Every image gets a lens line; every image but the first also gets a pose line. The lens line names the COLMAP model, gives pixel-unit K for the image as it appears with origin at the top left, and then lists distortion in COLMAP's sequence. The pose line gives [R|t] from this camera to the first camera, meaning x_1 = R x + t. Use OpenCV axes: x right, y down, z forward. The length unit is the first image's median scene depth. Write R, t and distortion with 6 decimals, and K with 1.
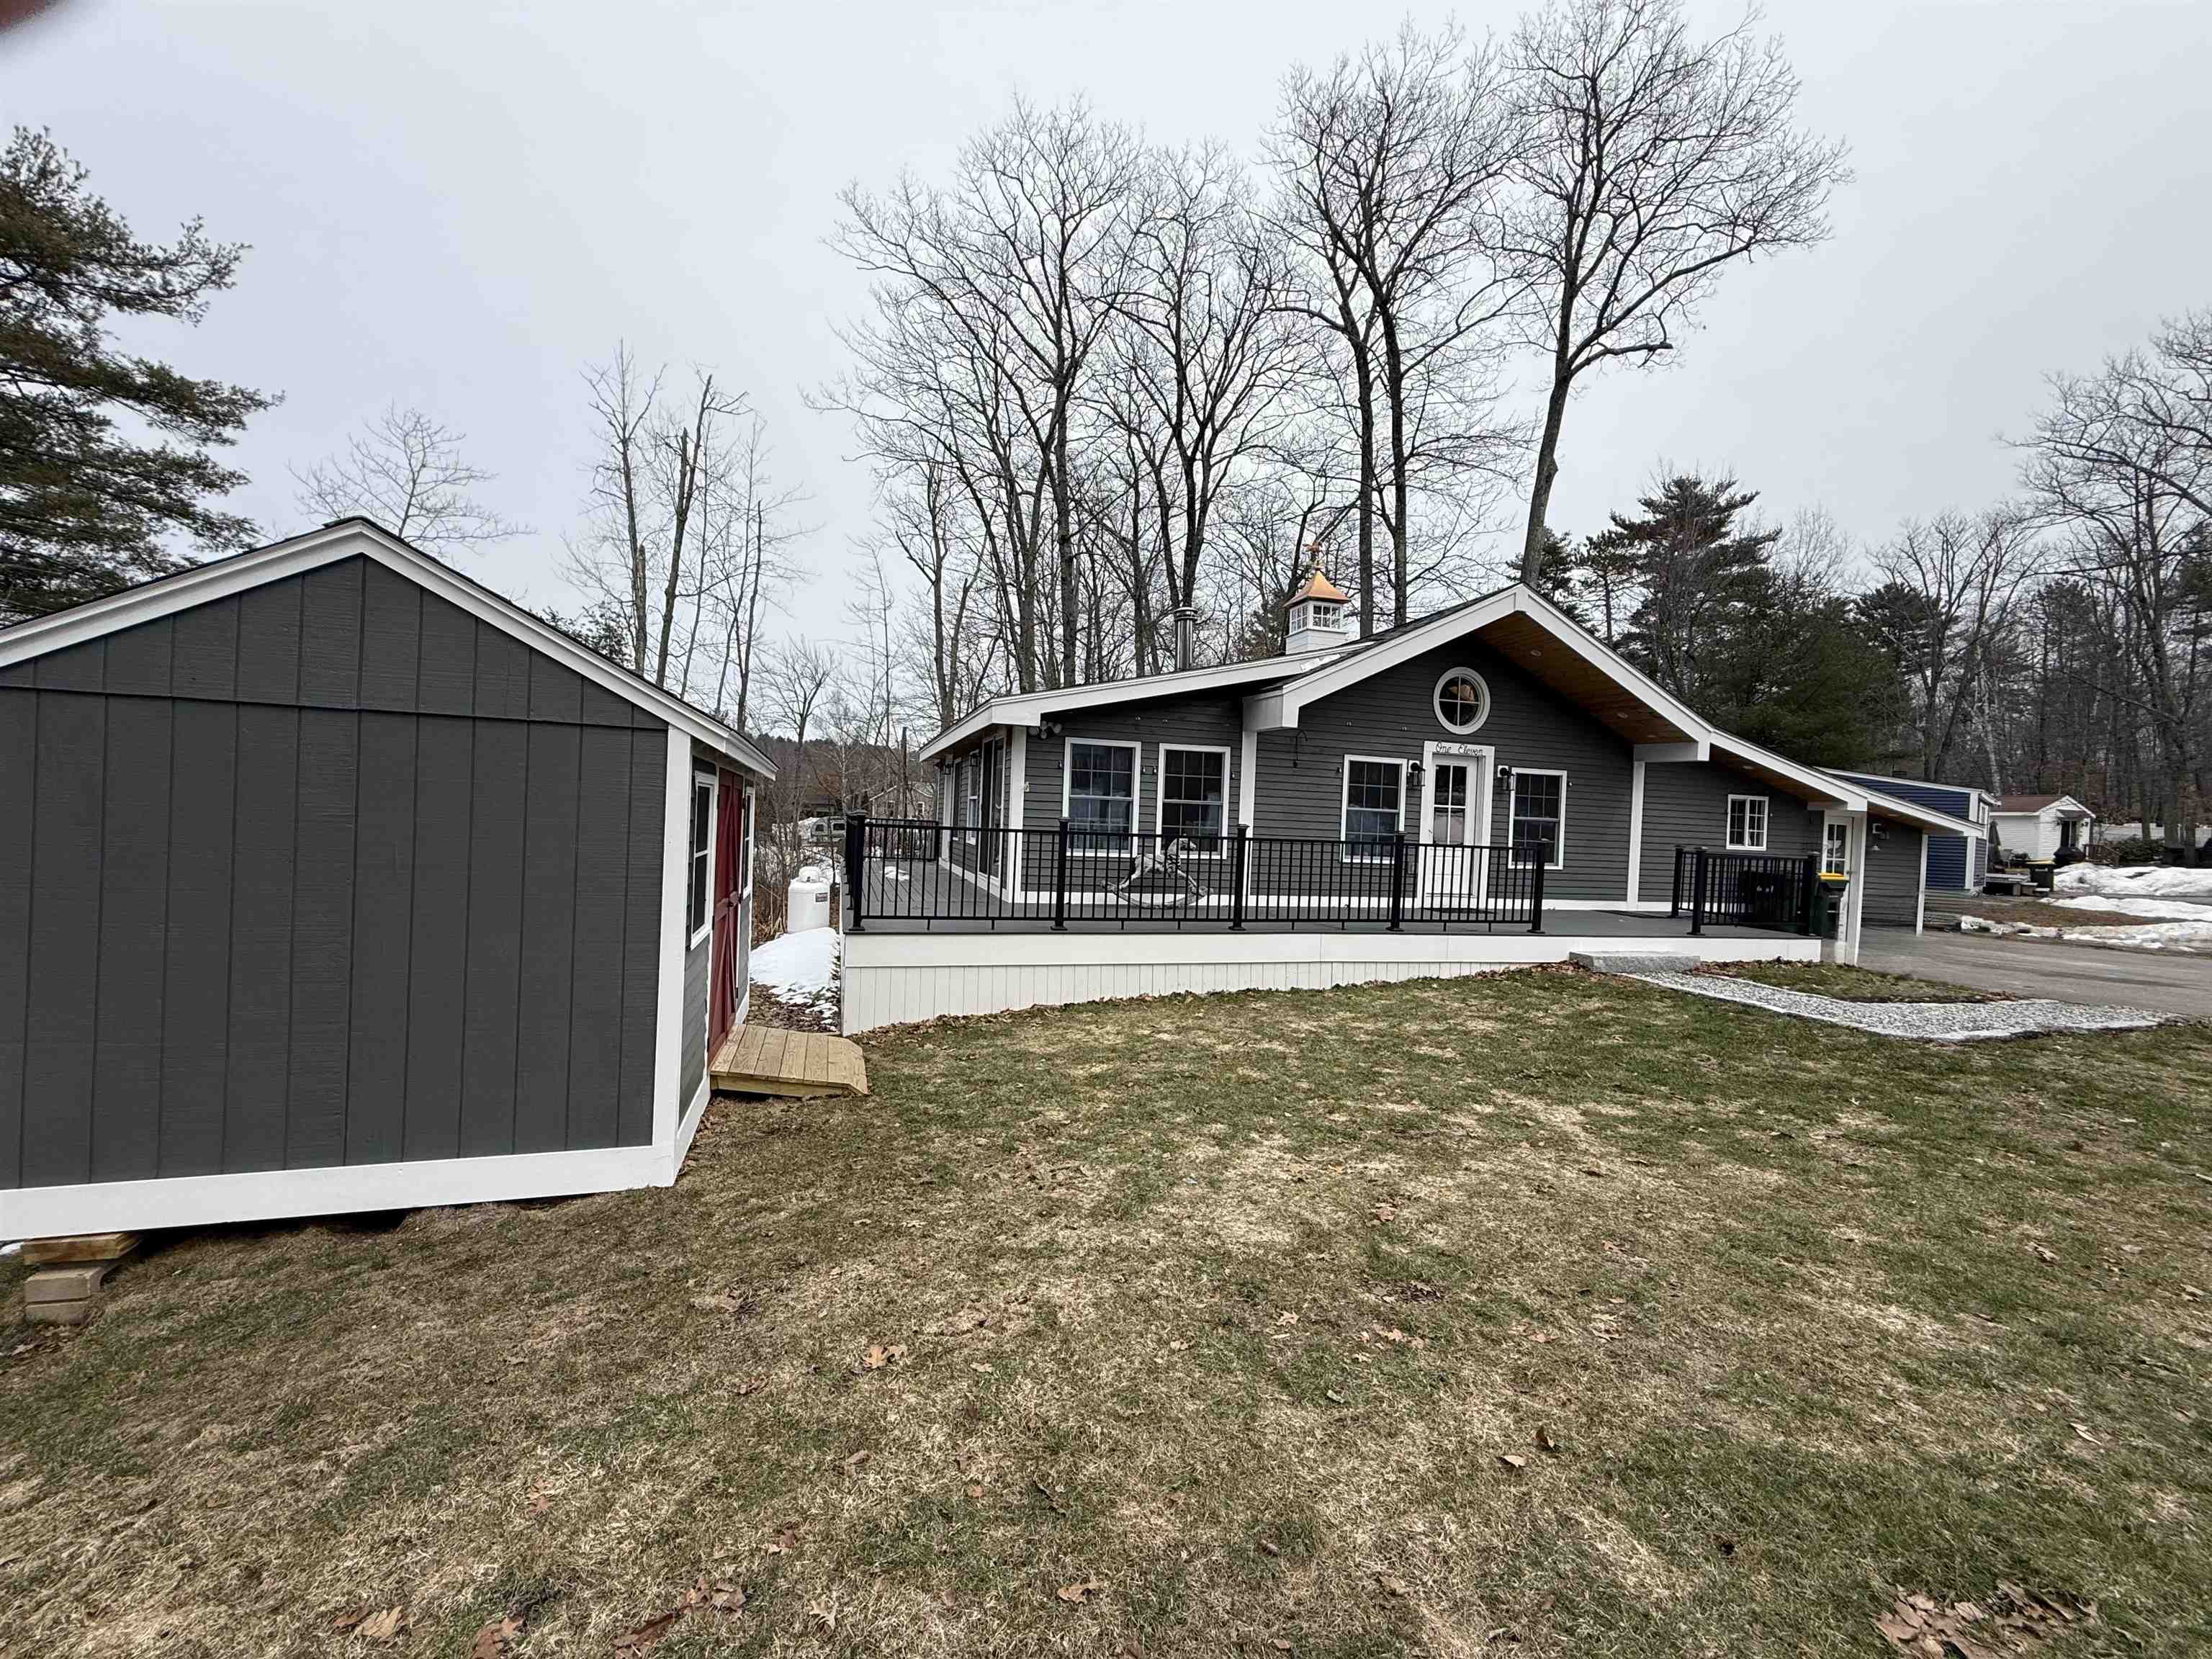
lens RADIAL K [[874.7, 0, 1096.8], [0, 874.7, 826.7], [0, 0, 1]] dist [0.000156, 0.000112]
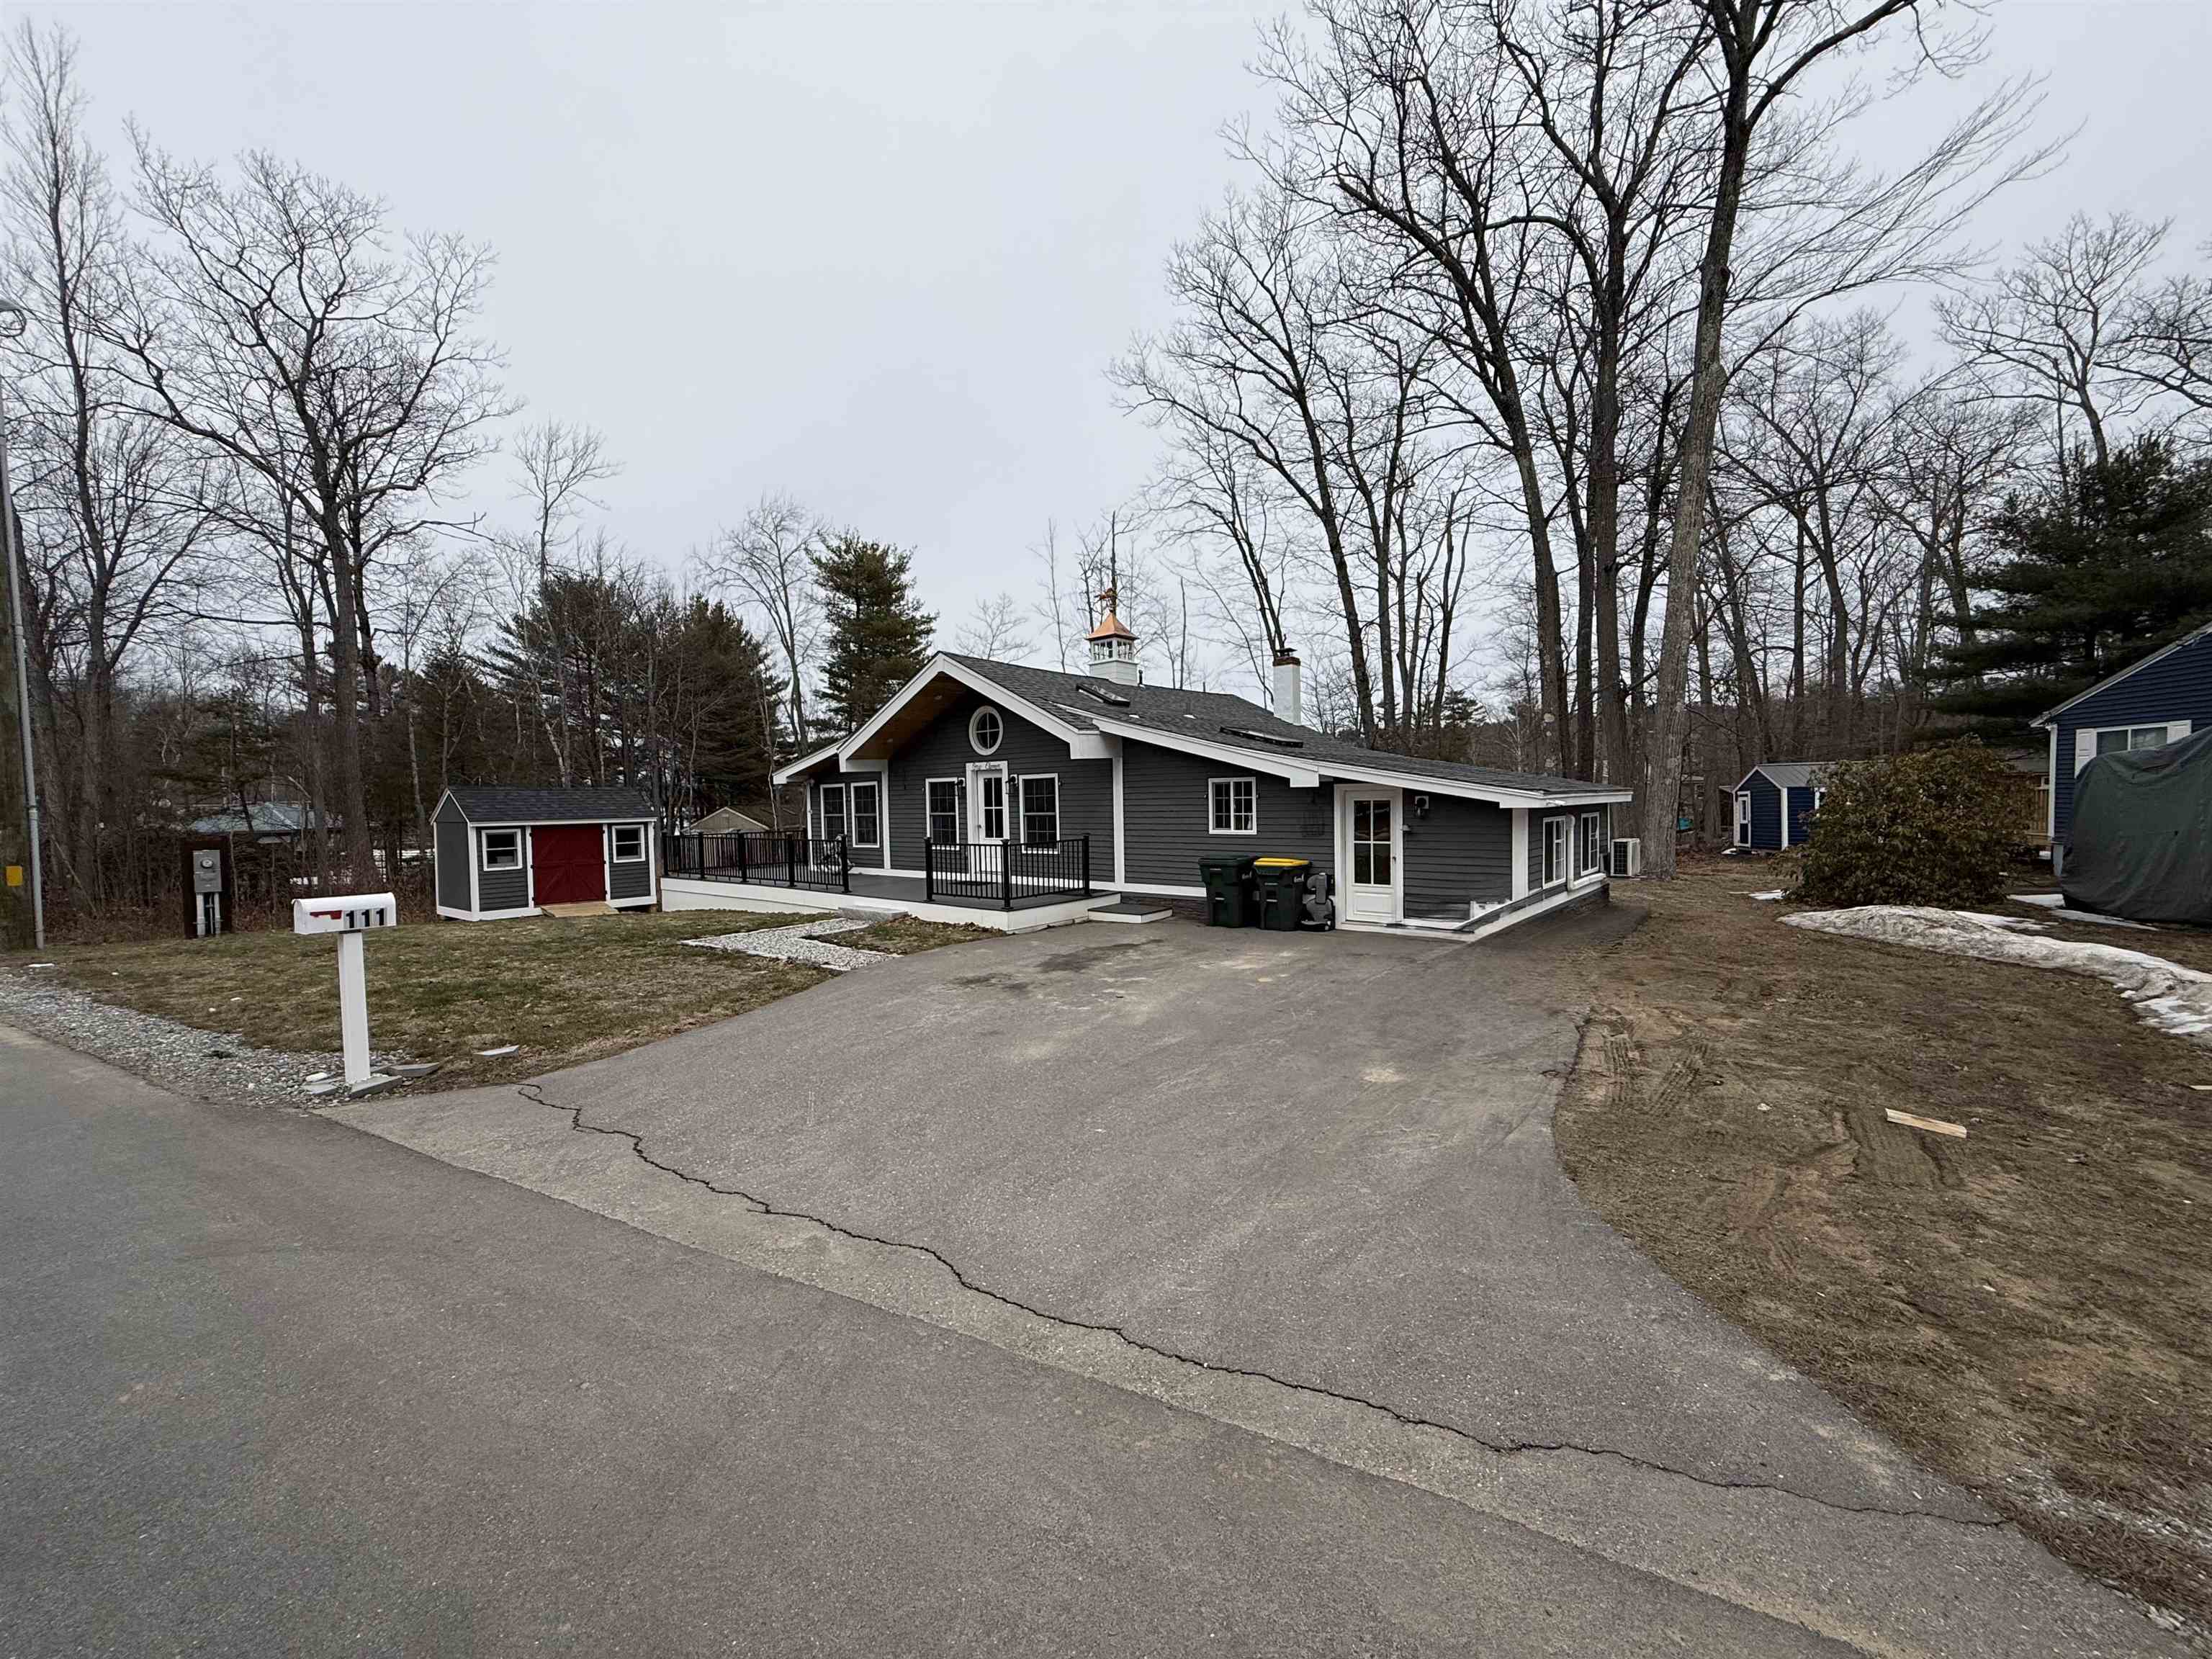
lens RADIAL K [[874.7, 0, 1109.0], [0, 874.7, 833.8], [0, 0, 1]] dist [0.000156, 0.000112]
pose [[0.561558, -0.023205, -0.827112, 1.618135], [0.031221, 0.999489, -0.006844, 0.031505], [0.826848, -0.021980, 0.561996, 0.383125]]
